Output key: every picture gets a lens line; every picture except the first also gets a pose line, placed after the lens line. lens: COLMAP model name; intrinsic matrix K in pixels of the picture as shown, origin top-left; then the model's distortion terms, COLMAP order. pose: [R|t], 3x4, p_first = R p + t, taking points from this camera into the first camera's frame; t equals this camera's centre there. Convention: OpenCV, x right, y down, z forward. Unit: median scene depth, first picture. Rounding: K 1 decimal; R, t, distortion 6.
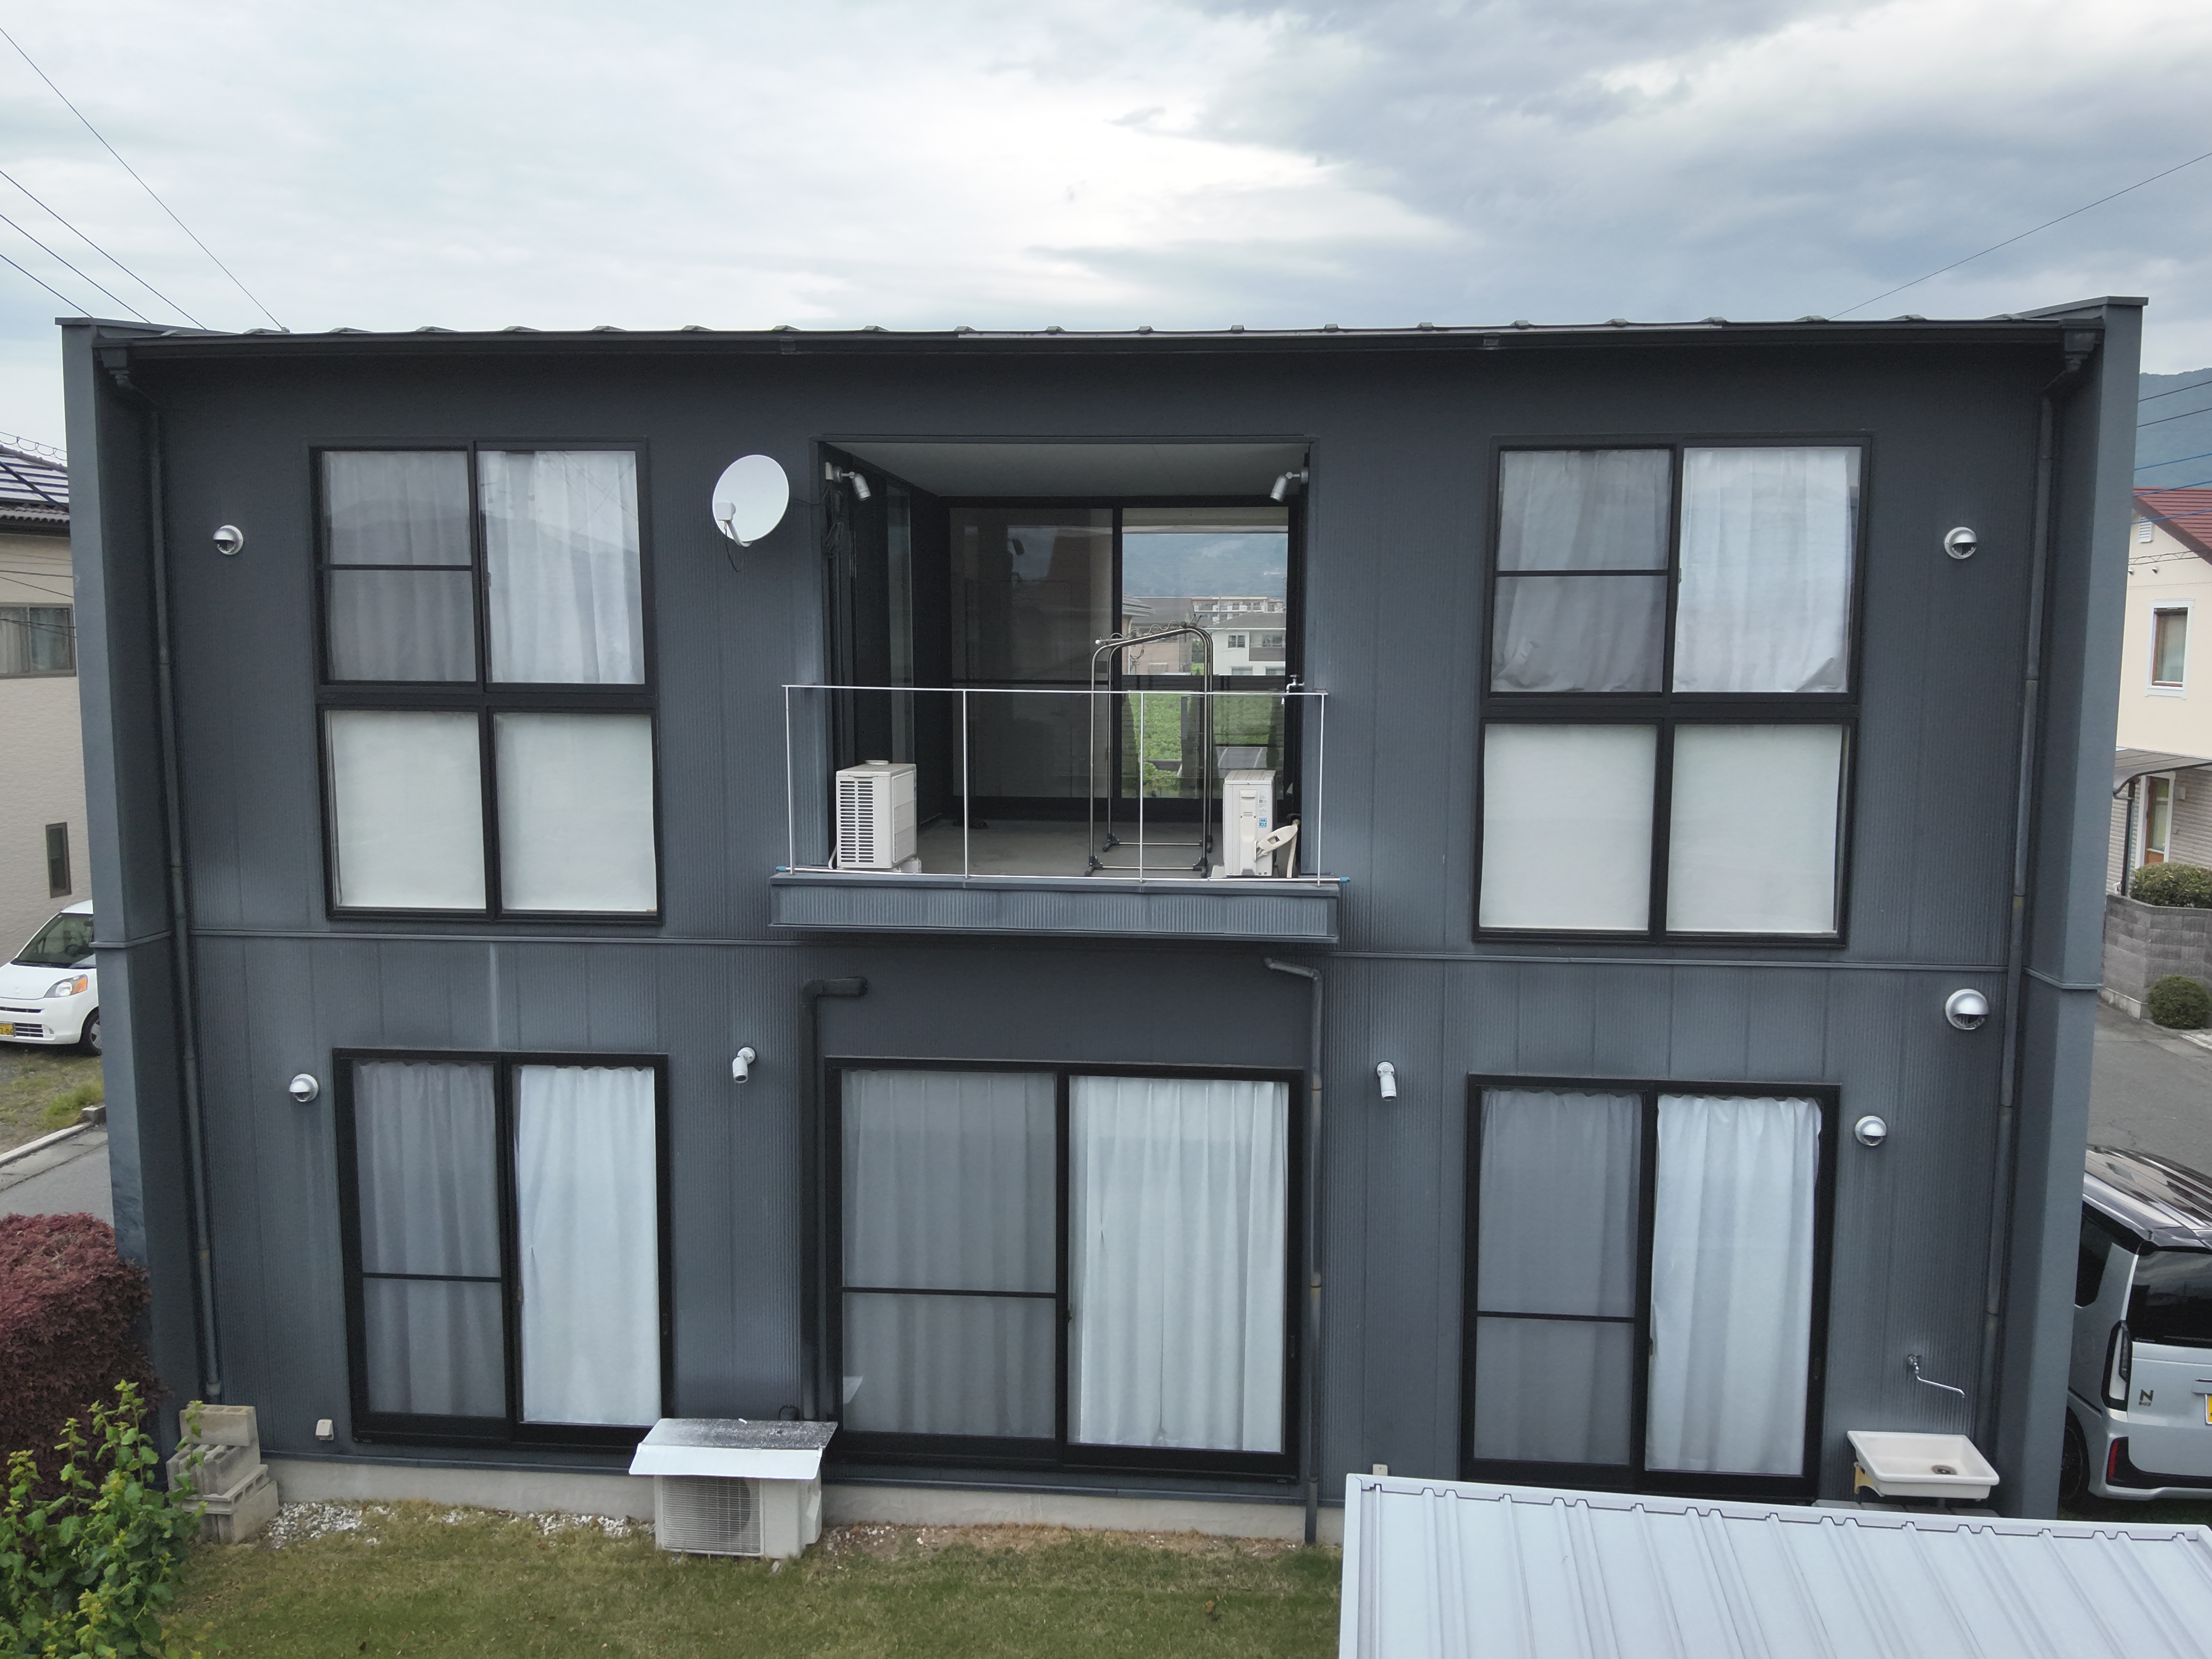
lens RADIAL K [[1675.5, 0, 1106.0], [0, 1675.5, 829.5], [0, 0, 1]] dist [-0.001876, -0.000147]
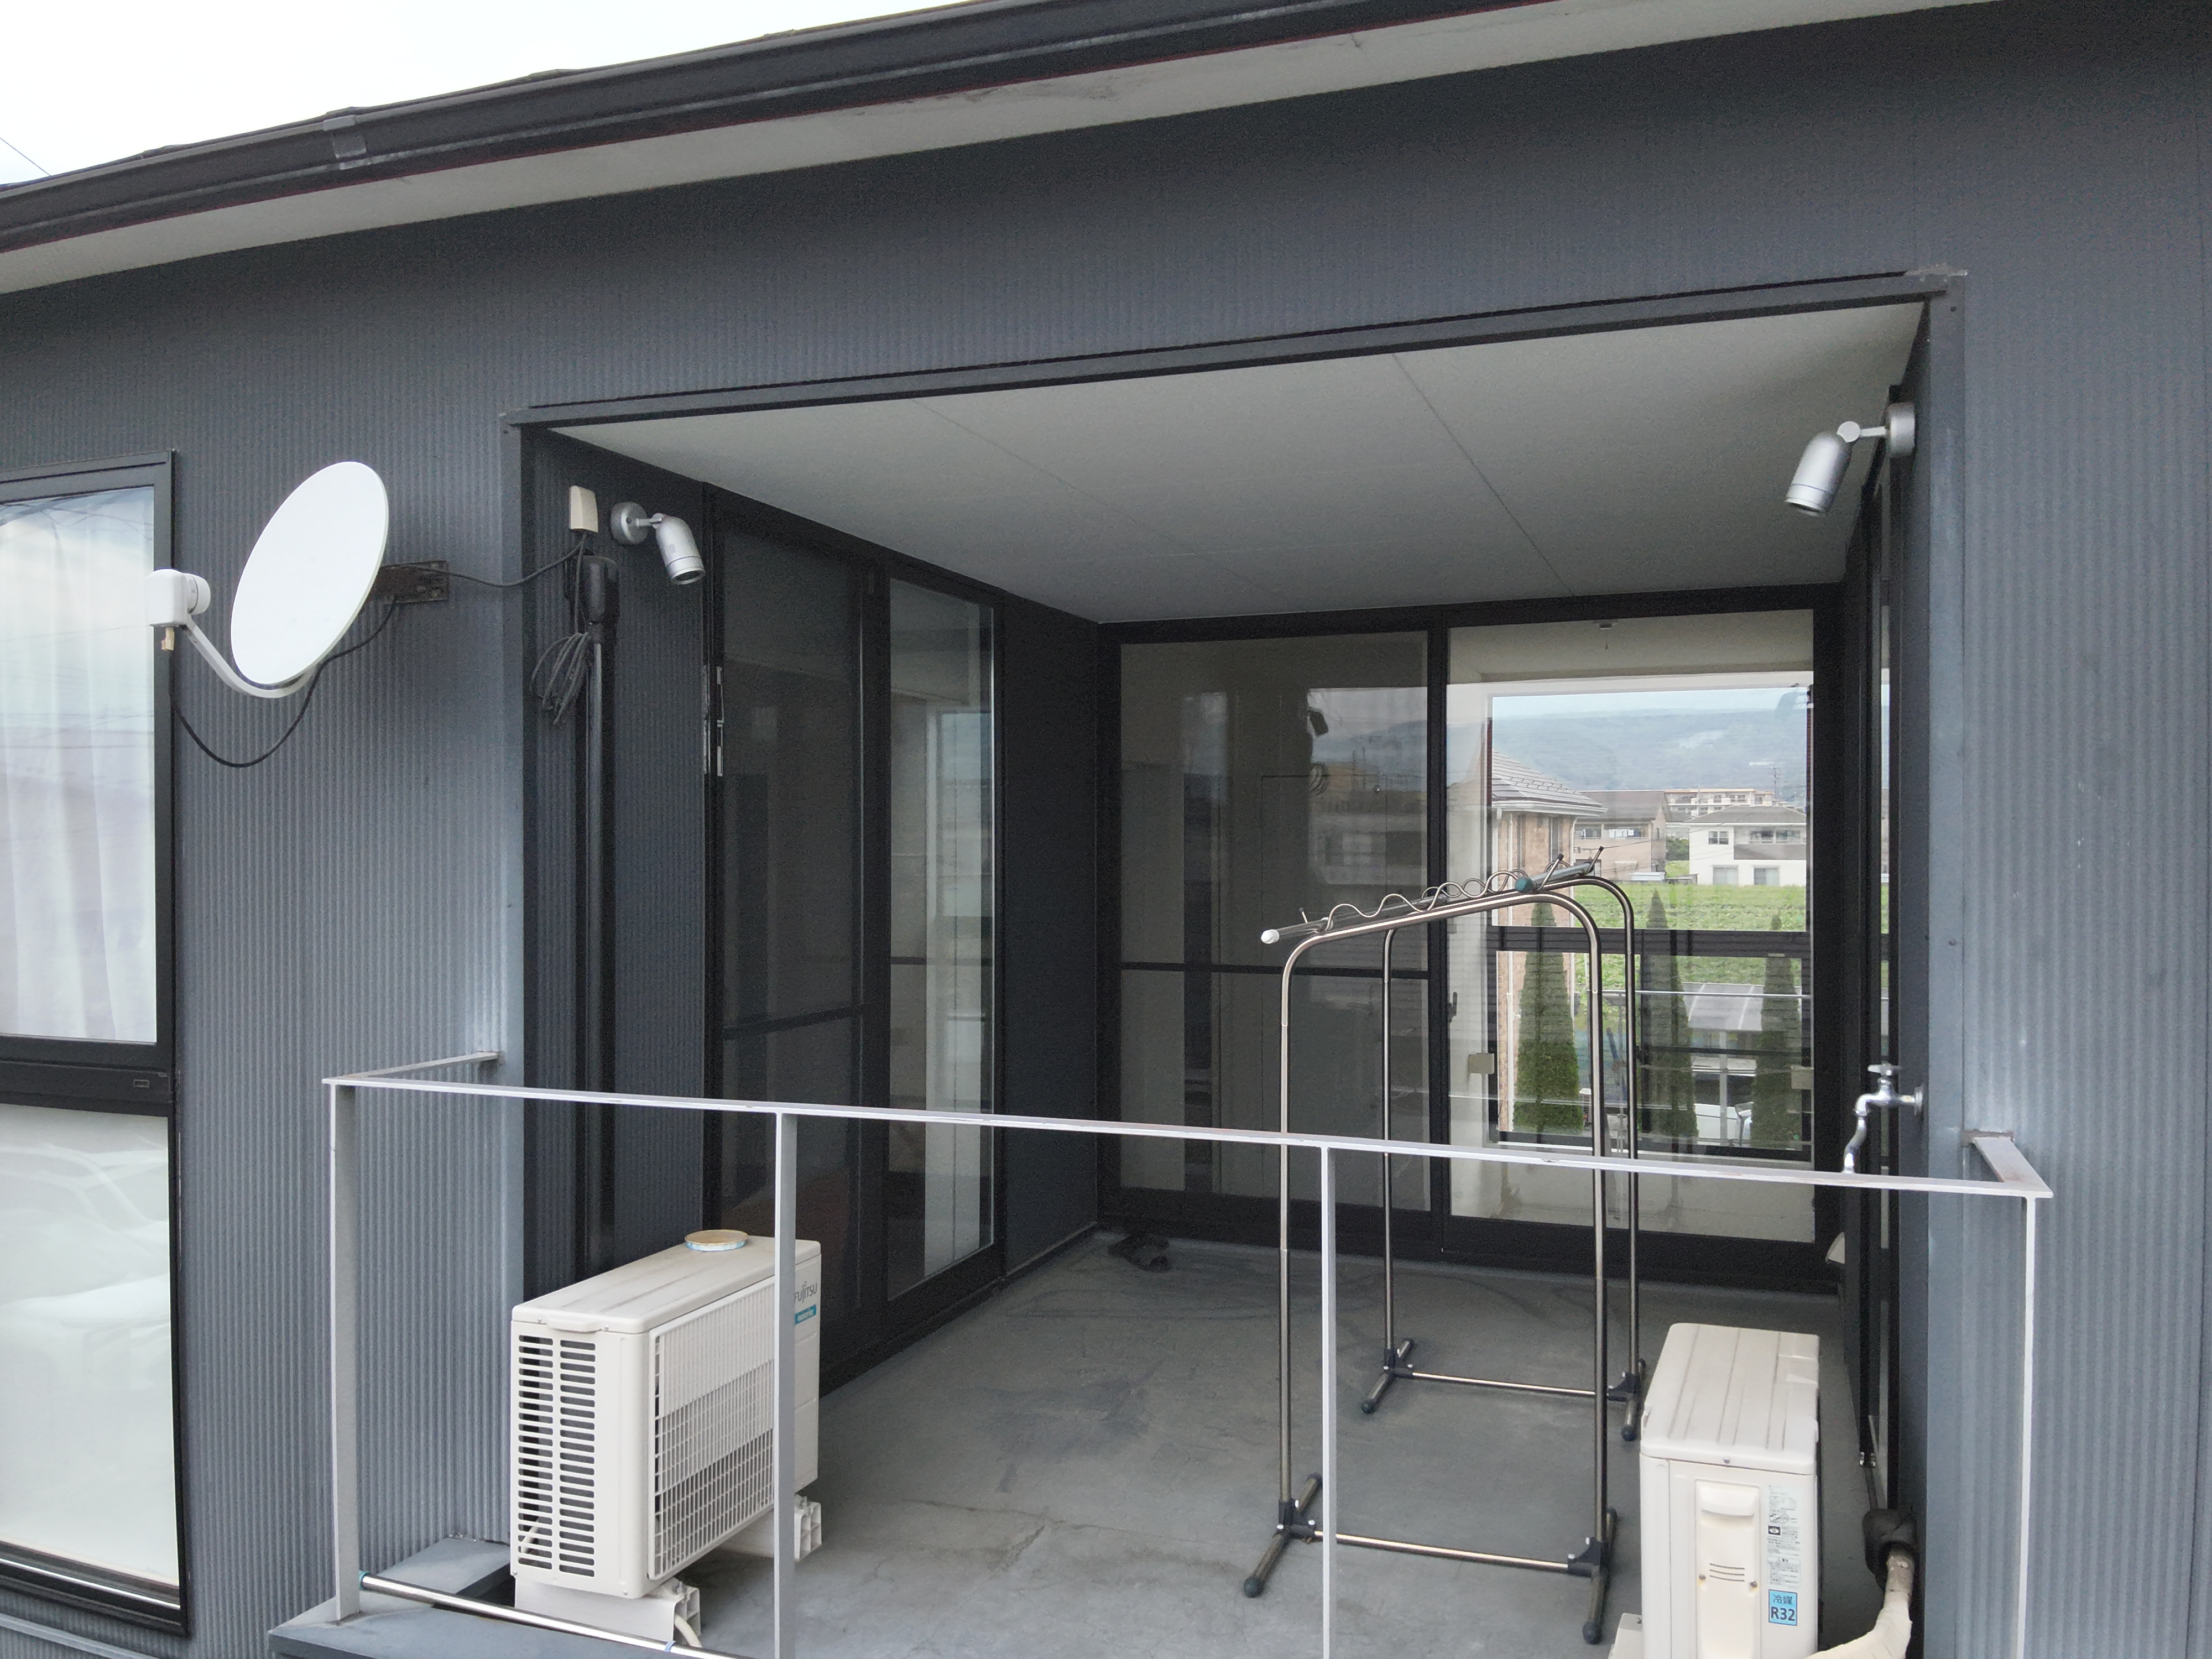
lens RADIAL K [[1545.2, 0, 1147.9], [0, 1545.2, 835.8], [0, 0, 1]] dist [0.031470, -0.000486]
pose [[0.961991, -0.005657, -0.273022, 0.061562], [-0.024410, 0.994002, -0.106605, -0.100195], [0.271988, 0.109218, 0.956083, 0.685500]]
